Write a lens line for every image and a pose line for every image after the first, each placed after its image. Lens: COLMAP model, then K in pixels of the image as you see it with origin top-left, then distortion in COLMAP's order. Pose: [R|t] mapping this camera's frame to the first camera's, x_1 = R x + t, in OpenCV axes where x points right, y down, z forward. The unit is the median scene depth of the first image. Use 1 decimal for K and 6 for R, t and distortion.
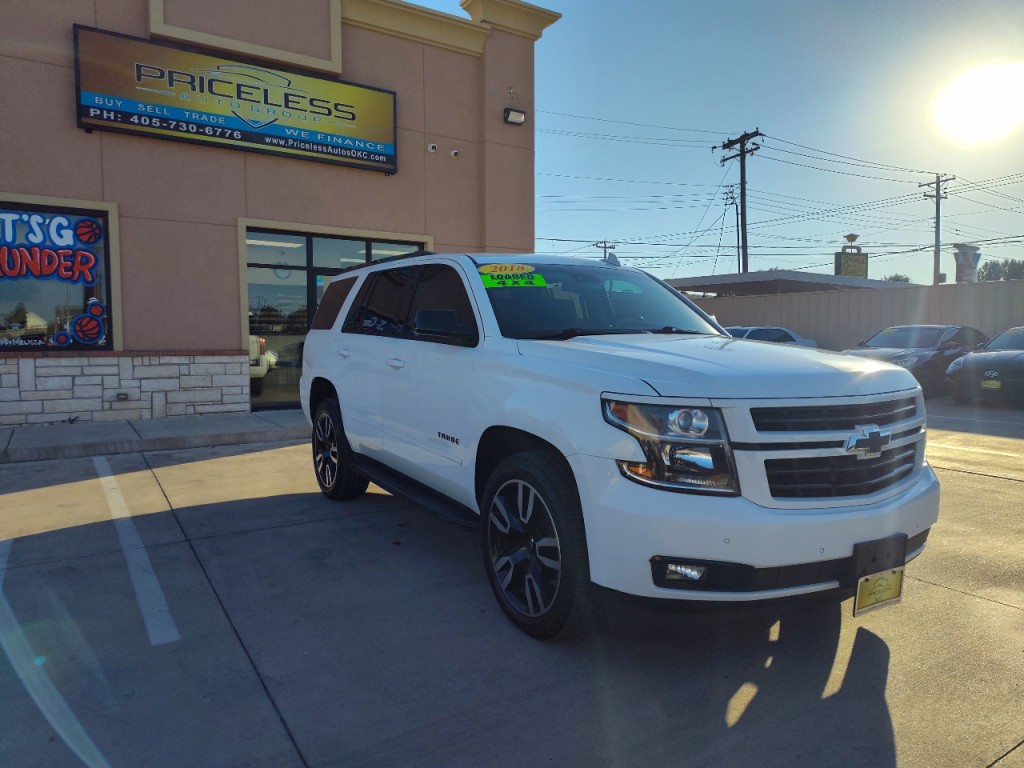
lens RADIAL K [[693.7, 0, 517.0], [0, 693.7, 386.9], [0, 0, 1]] dist [0.041821, -0.039797]
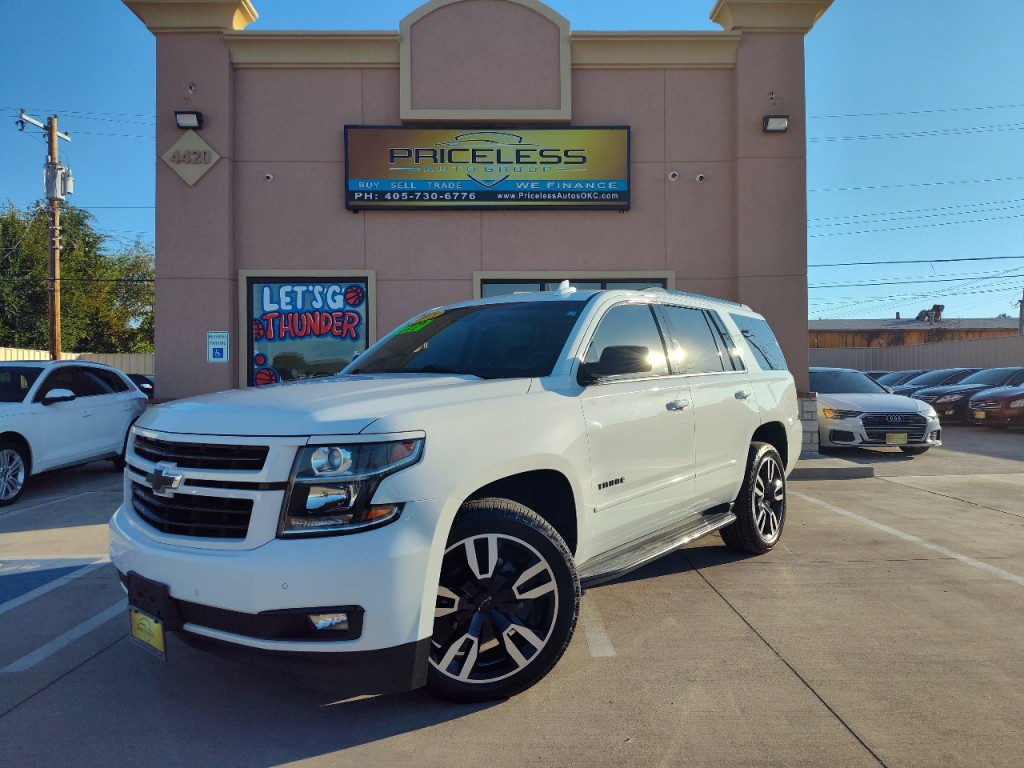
lens RADIAL K [[693.7, 0, 509.8], [0, 693.7, 385.5], [0, 0, 1]] dist [0.041821, -0.039797]
pose [[0.849324, -0.009092, -0.527794, 0.216316], [-0.026571, 0.997848, -0.059948, -0.006883], [0.527203, 0.064939, 0.847254, 0.146722]]
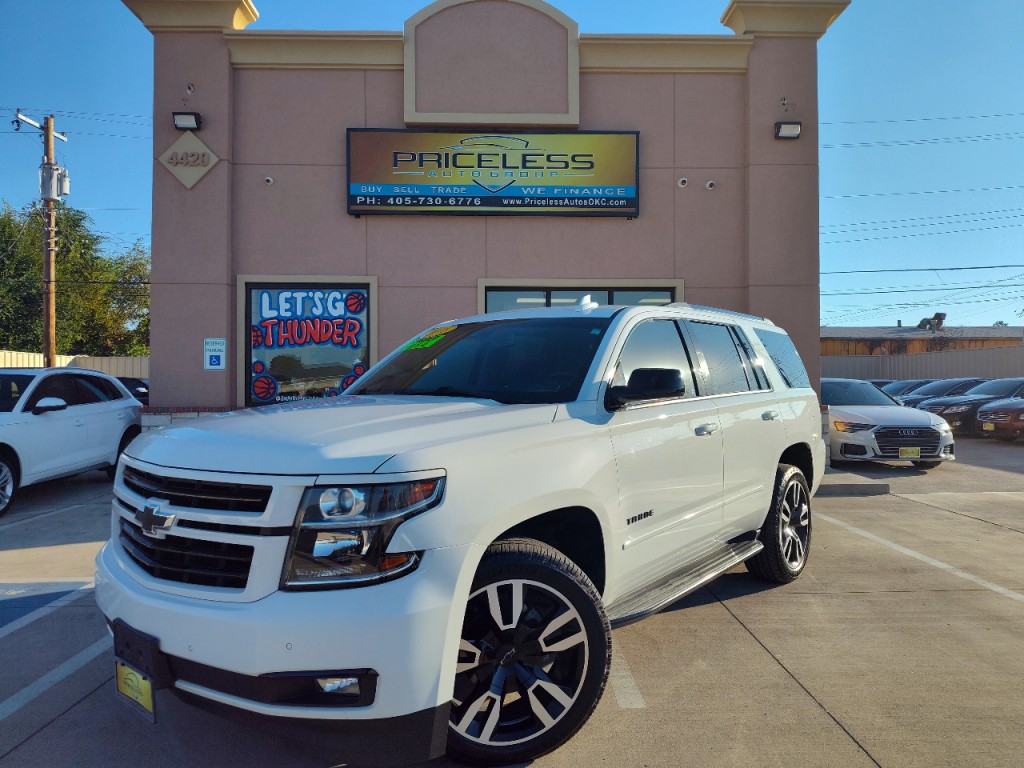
lens RADIAL K [[693.7, 0, 509.8], [0, 693.7, 386.4], [0, 0, 1]] dist [0.041821, -0.039797]
pose [[0.851640, -0.005196, -0.524101, 0.192322], [-0.033181, 0.997411, -0.063805, -0.018380], [0.523076, 0.071729, 0.849263, 0.162531]]
